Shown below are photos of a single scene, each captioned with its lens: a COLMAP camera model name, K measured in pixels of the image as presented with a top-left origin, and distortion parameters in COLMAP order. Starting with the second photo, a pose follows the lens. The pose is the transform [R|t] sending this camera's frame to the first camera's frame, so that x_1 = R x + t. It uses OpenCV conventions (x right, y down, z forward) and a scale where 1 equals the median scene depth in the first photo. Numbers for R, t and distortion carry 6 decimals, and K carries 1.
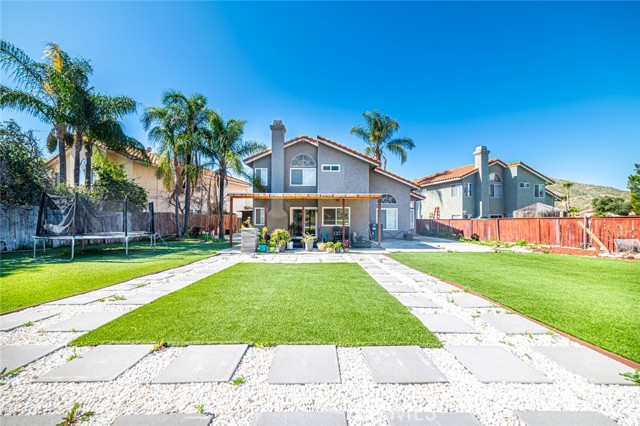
lens RADIAL K [[255.5, 0, 320.0], [0, 255.5, 213.0], [0, 0, 1]] dist [0.062489, -0.000005]
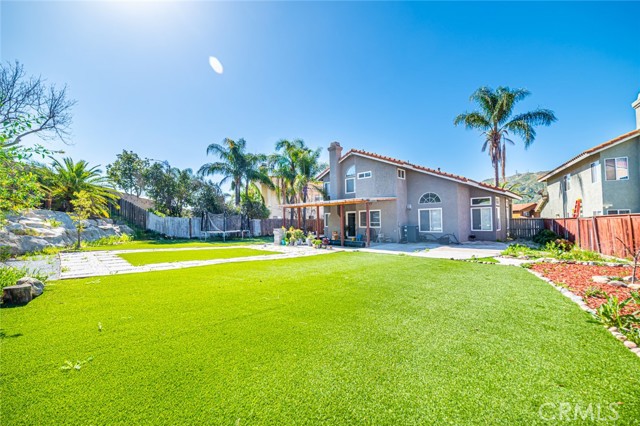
lens RADIAL K [[246.2, 0, 320.0], [0, 246.2, 213.0], [0, 0, 1]] dist [-0.001455, -0.000063]
pose [[0.746715, -0.037759, -0.664071, 0.554279], [0.035159, 0.999232, -0.017282, 0.000114], [0.664214, -0.010444, 0.747469, 0.067239]]
